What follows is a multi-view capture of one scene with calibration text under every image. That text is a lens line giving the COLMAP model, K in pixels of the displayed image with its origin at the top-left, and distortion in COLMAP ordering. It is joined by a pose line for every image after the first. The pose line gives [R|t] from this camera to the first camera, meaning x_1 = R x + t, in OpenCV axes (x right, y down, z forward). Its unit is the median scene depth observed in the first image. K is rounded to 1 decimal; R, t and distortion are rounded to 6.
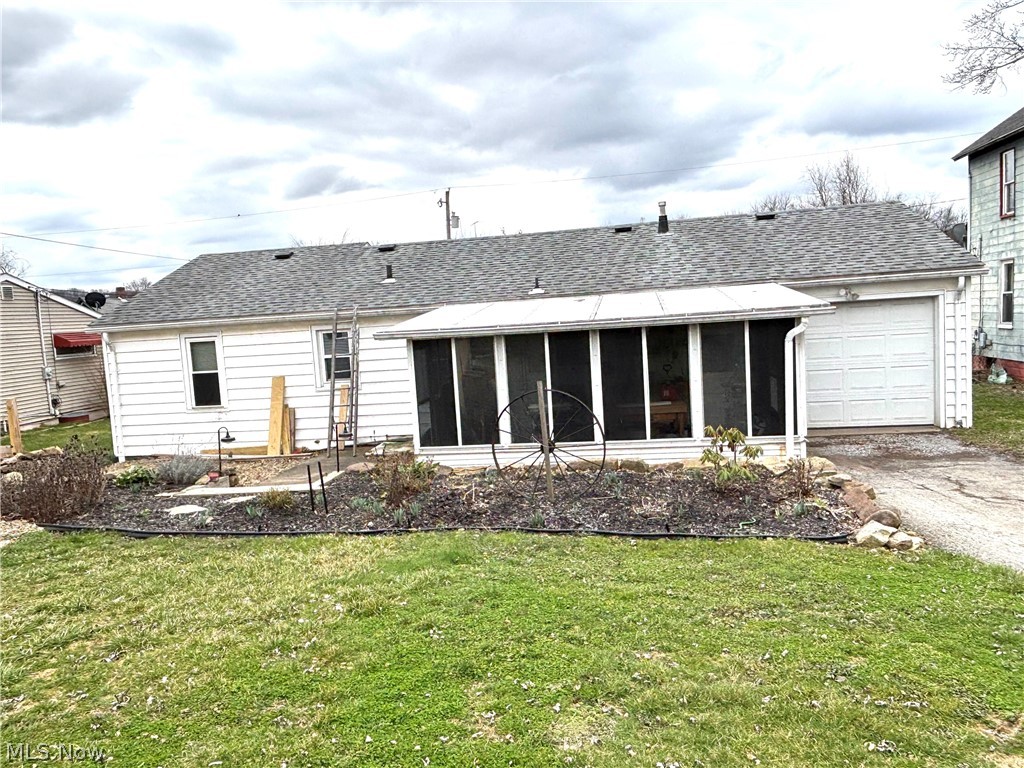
lens RADIAL K [[748.0, 0, 508.6], [0, 748.0, 382.9], [0, 0, 1]] dist [0.040780, -0.005843]
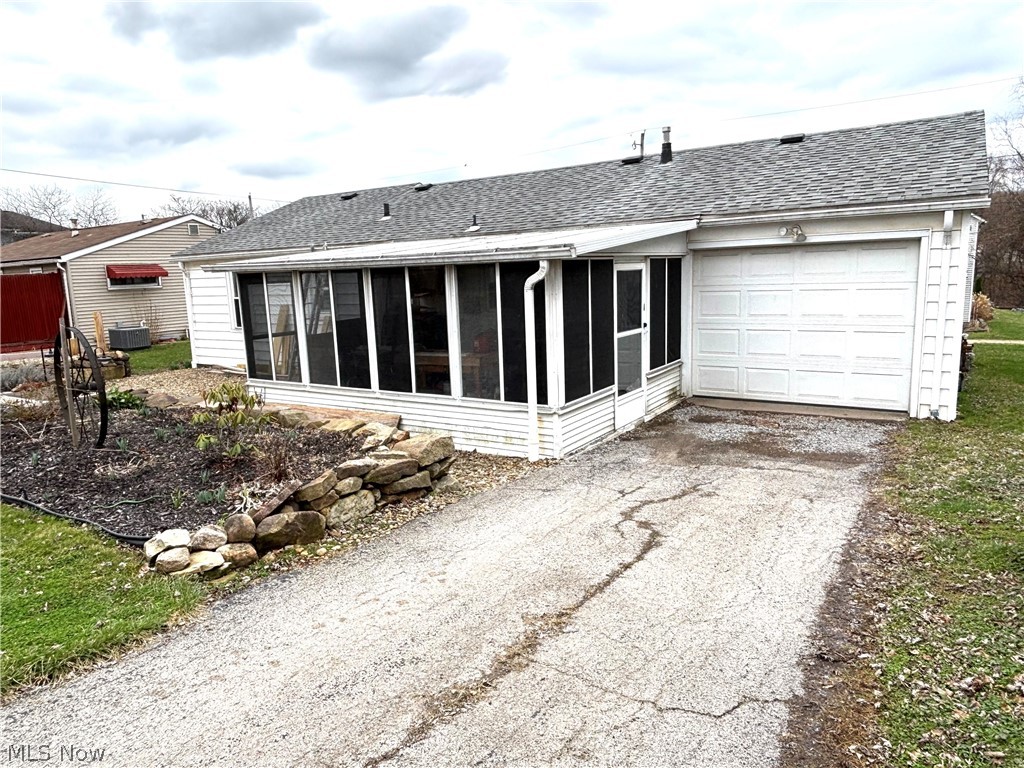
lens RADIAL K [[666.3, 0, 510.7], [0, 666.3, 382.5], [0, 0, 1]] dist [0.027244, -0.001301]
pose [[0.915982, 0.095338, -0.389728, 0.469212], [-0.057536, 0.992531, 0.107573, -0.023480], [0.397073, -0.076112, 0.914626, 0.237865]]
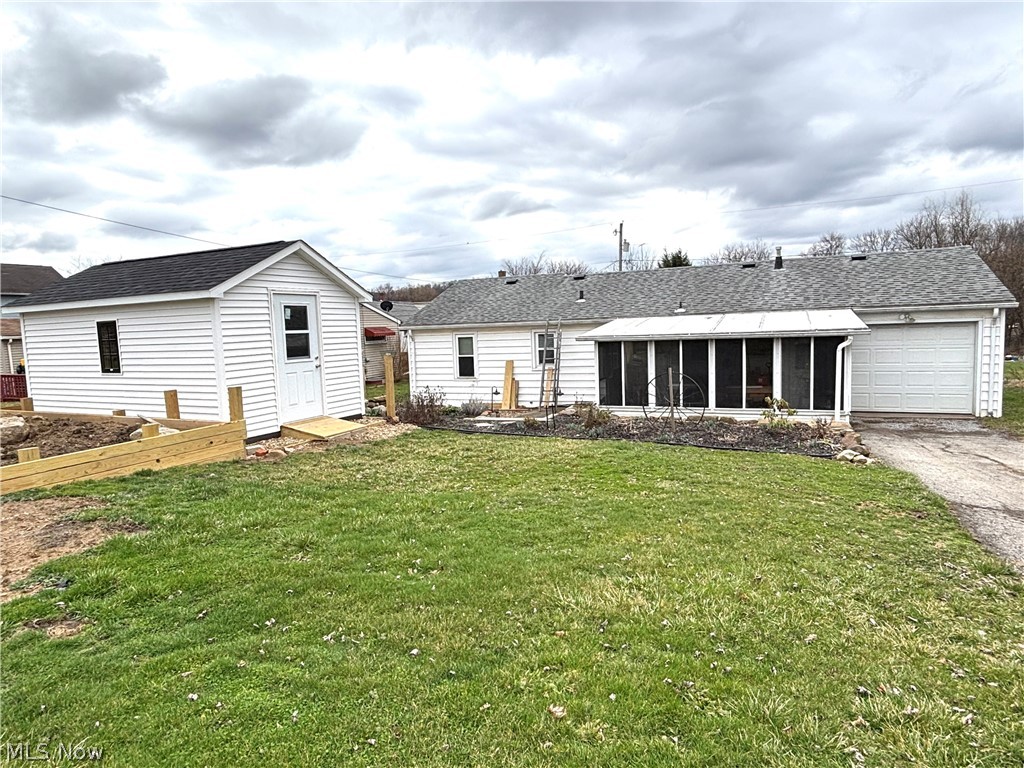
lens RADIAL K [[623.7, 0, 502.9], [0, 623.7, 384.4], [0, 0, 1]] dist [0.005022, -0.008164]
pose [[0.966805, 0.049724, -0.250632, 0.016045], [-0.044569, 0.998662, 0.026208, 0.009257], [0.251600, -0.014167, 0.967728, -0.326402]]
